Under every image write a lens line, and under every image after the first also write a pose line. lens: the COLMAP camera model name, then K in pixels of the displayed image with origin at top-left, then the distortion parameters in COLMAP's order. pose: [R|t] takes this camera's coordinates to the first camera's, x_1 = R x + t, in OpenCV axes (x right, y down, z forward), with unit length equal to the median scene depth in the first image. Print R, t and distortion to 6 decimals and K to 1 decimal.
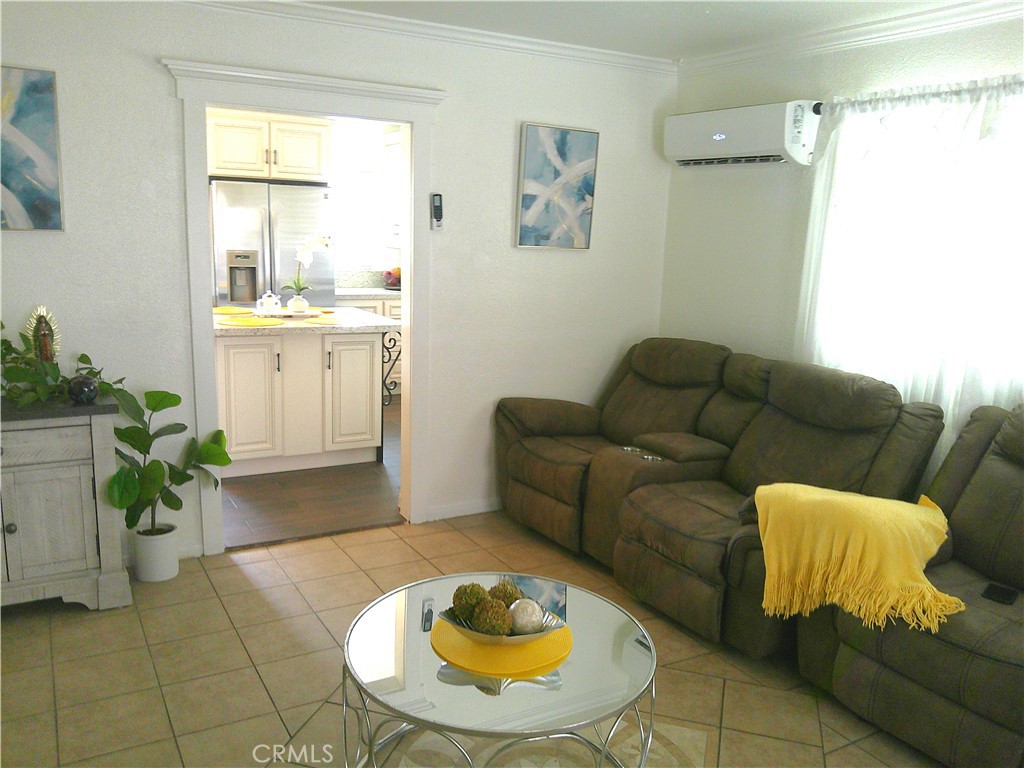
lens RADIAL K [[848.0, 0, 512.9], [0, 848.0, 404.0], [0, 0, 1]] dist [0.088398, -0.162741]
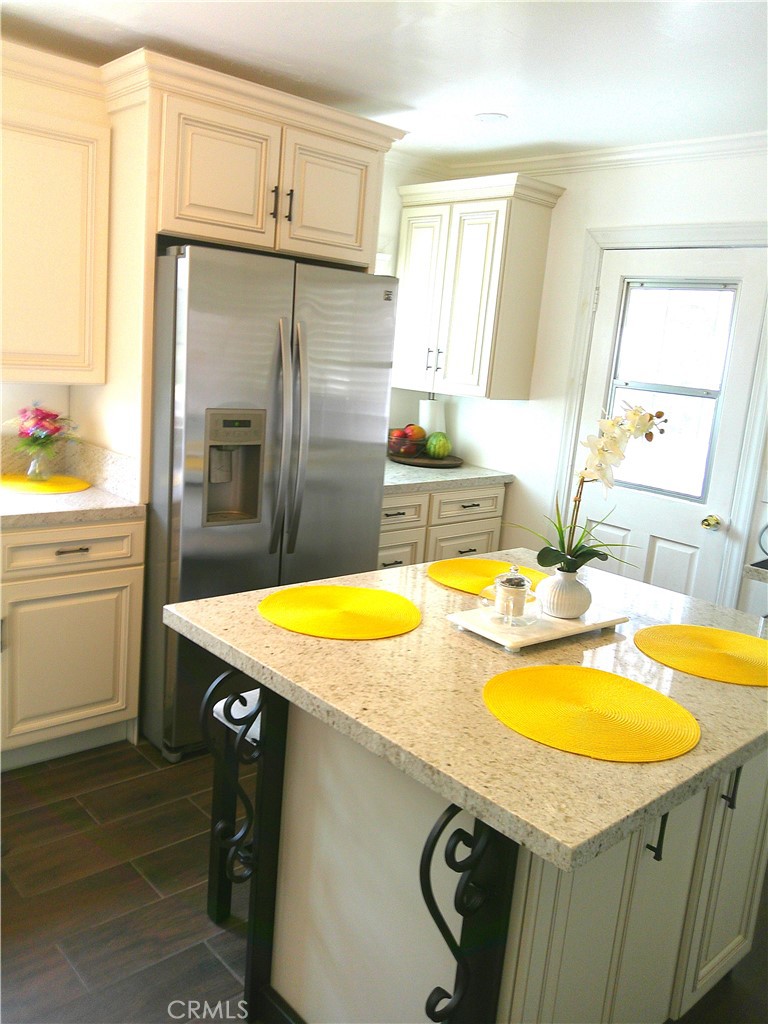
lens RADIAL K [[830.7, 0, 378.7], [0, 830.7, 500.5], [0, 0, 1]] dist [0.081688, -0.212773]
pose [[0.974158, -0.001392, 0.225865, -0.334345], [0.001631, 0.999998, -0.000873, -0.128577], [-0.225864, 0.001219, 0.974158, 0.551240]]
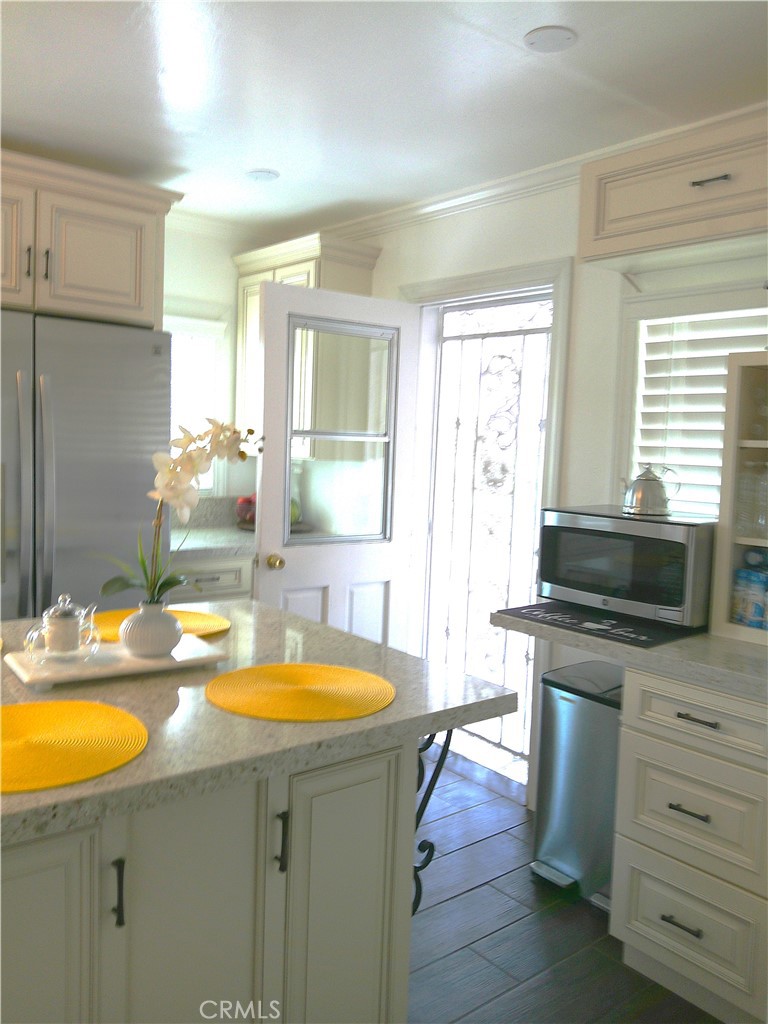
lens RADIAL K [[830.7, 0, 378.7], [0, 830.7, 500.5], [0, 0, 1]] dist [0.081688, -0.212773]
pose [[0.984113, -0.004804, 0.177480, -0.183350], [0.027265, 0.991866, -0.124334, -0.101800], [-0.175439, 0.127198, 0.976239, 0.547496]]
